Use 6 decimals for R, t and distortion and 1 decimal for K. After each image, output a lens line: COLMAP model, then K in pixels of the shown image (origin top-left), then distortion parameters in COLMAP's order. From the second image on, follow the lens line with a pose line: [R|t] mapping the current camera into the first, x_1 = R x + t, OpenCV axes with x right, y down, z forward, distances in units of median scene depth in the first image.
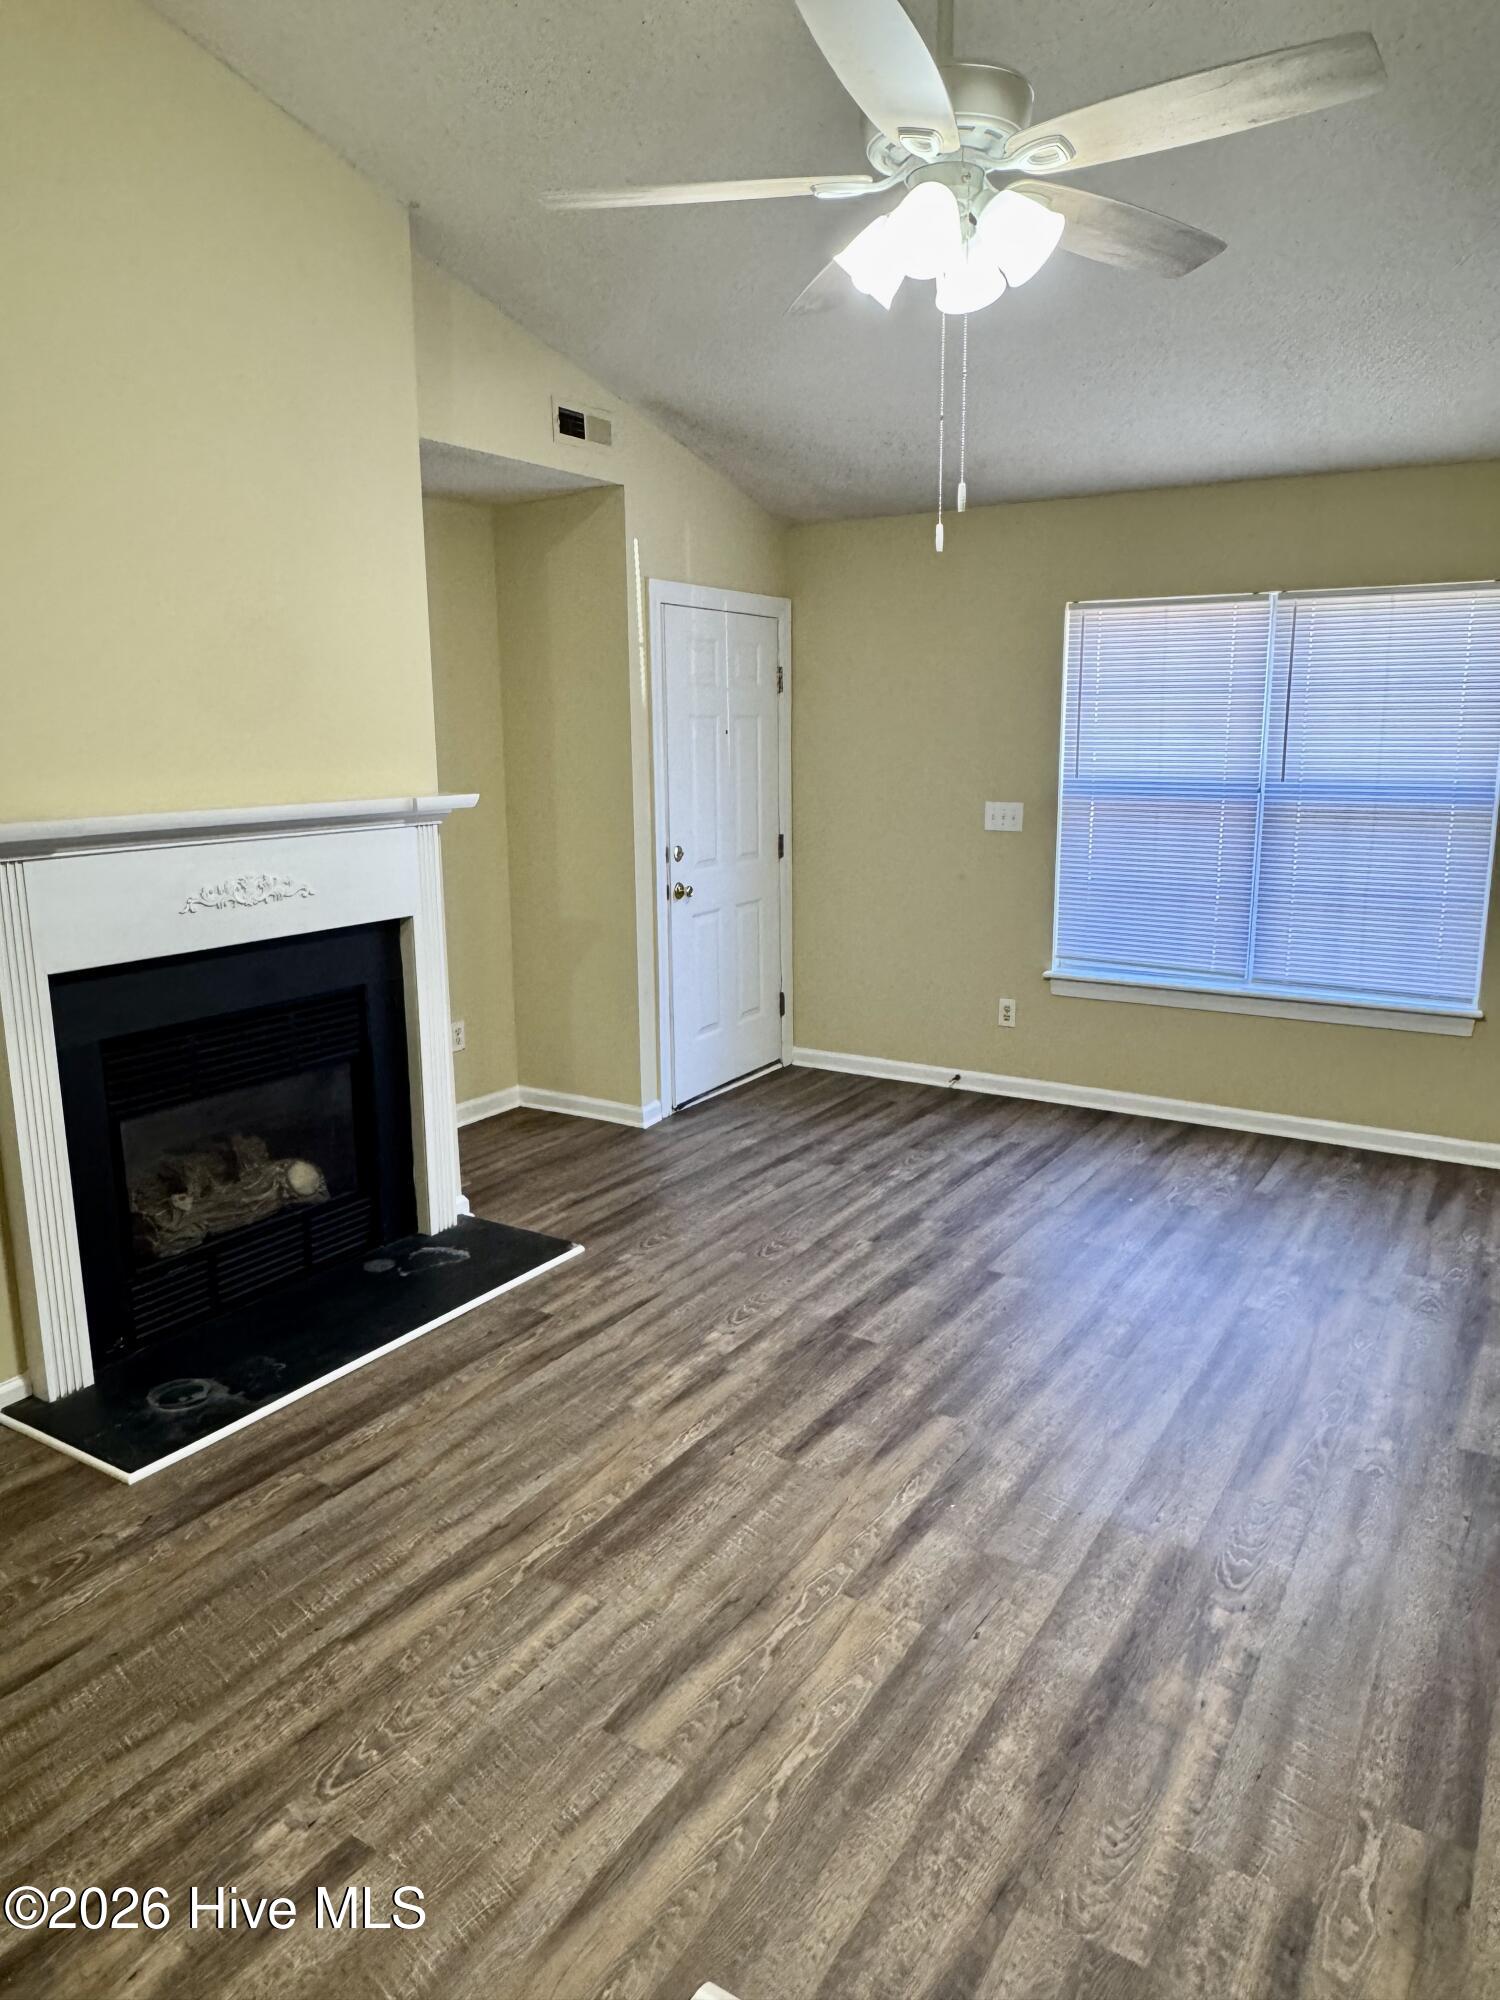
lens RADIAL K [[1349.2, 0, 750.0], [0, 1349.2, 1000.0], [0, 0, 1]] dist [-0.003482, 0.000938]
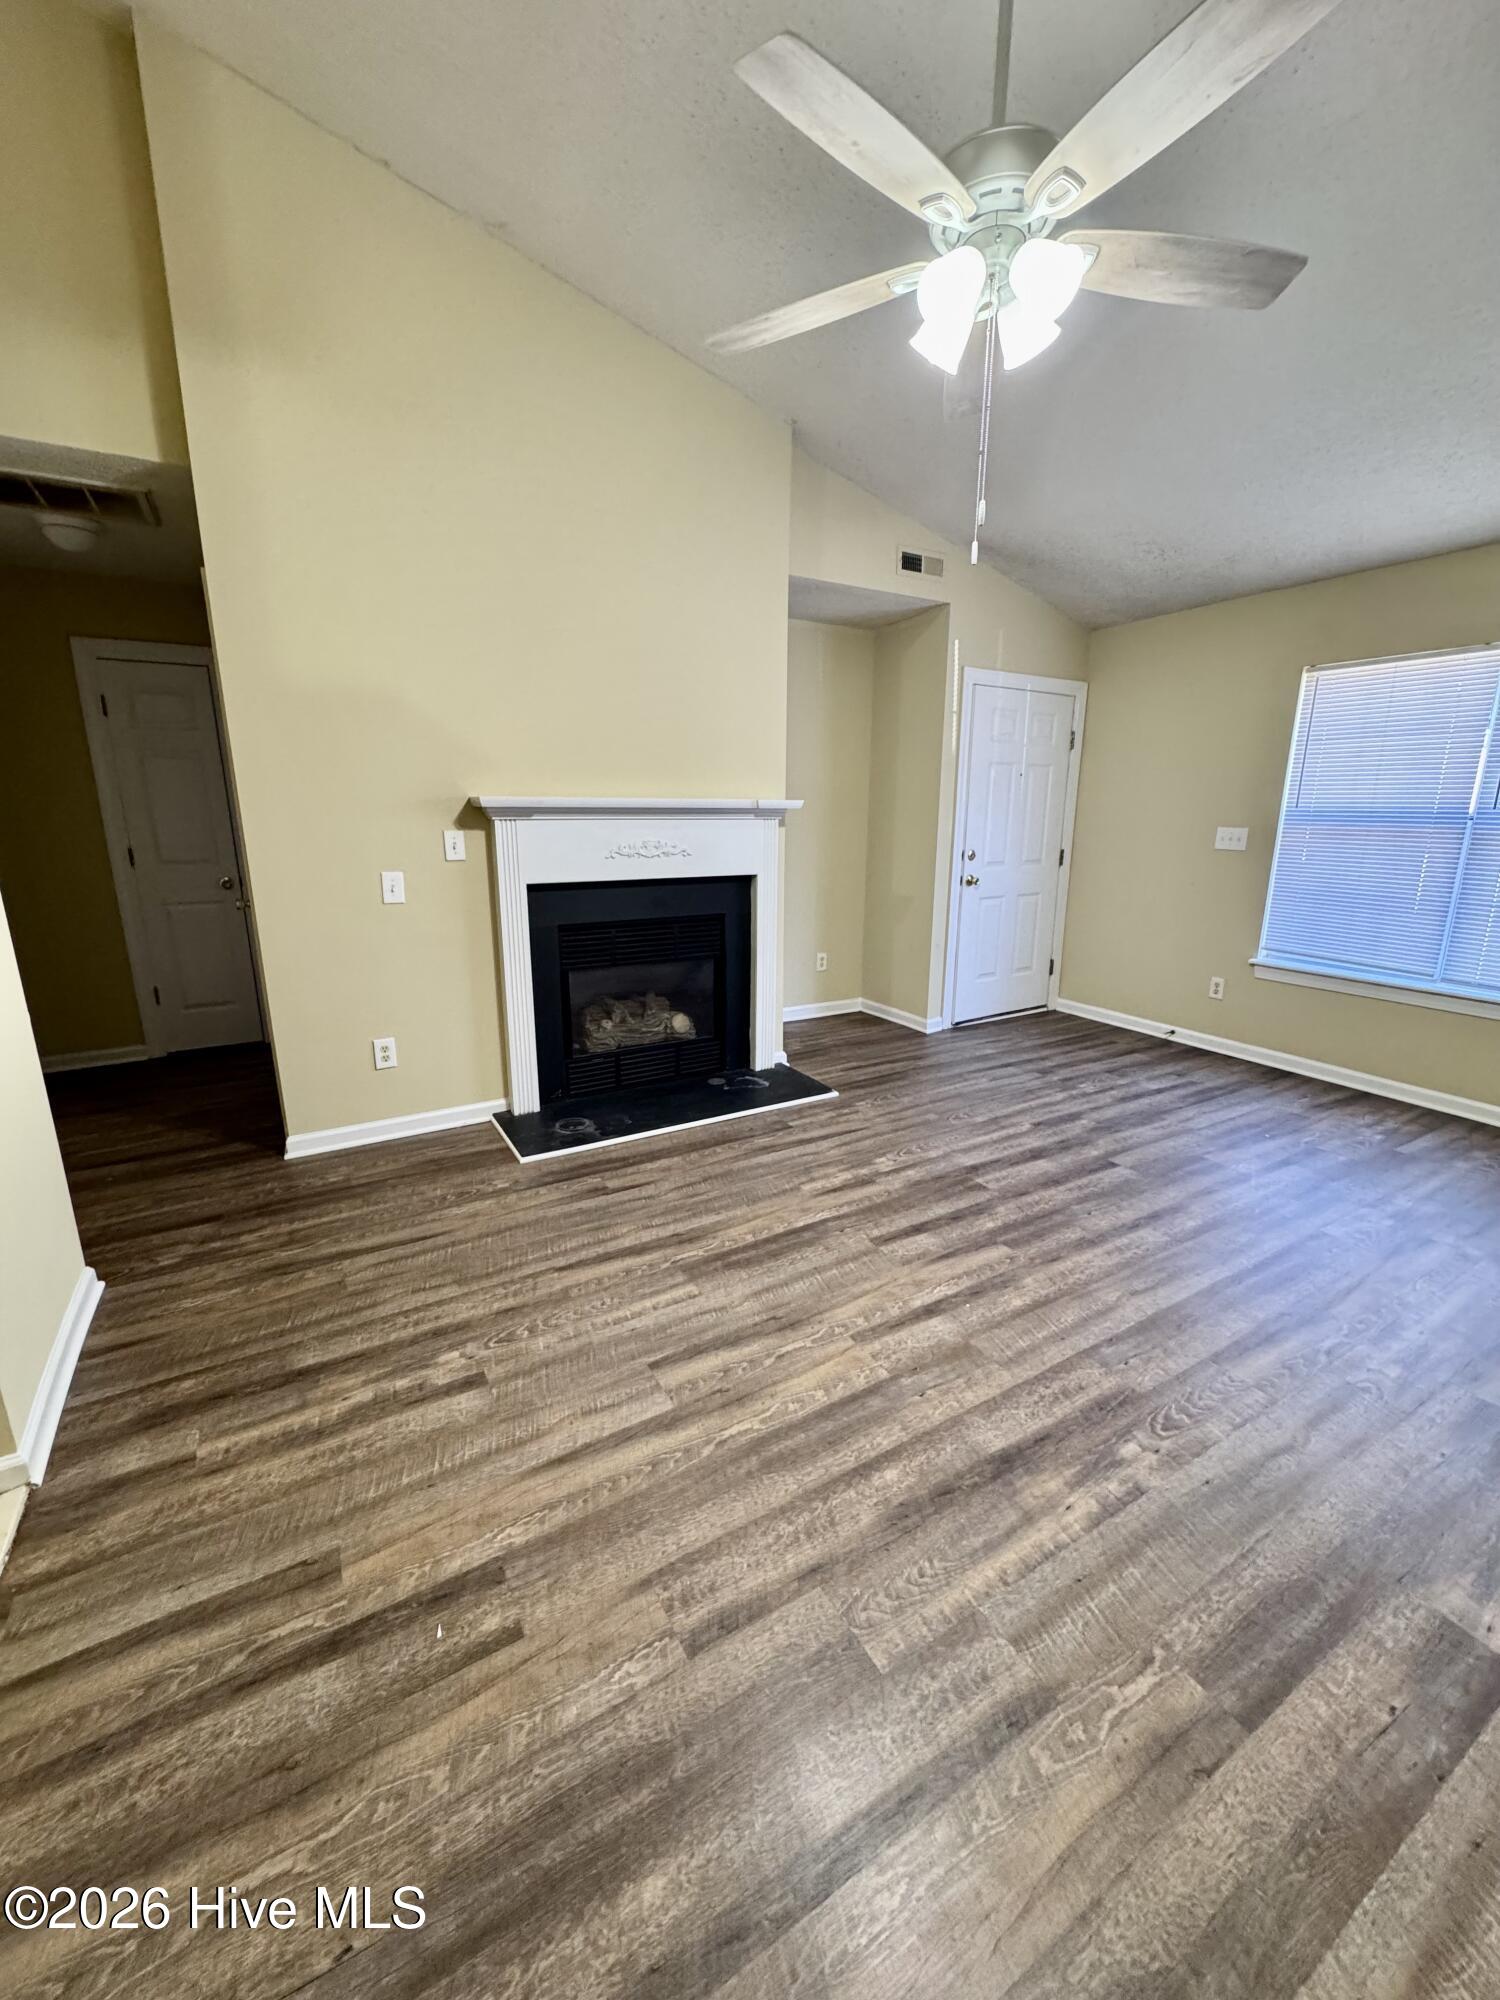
lens RADIAL K [[797.5, 0, 750.0], [0, 797.5, 1000.0], [0, 0, 1]] dist [-0.002674, -0.000108]
pose [[0.885606, 0.121067, -0.448379, 0.241263], [-0.104803, 0.992619, 0.061019, 0.037954], [0.452457, -0.007047, 0.891758, 0.161692]]
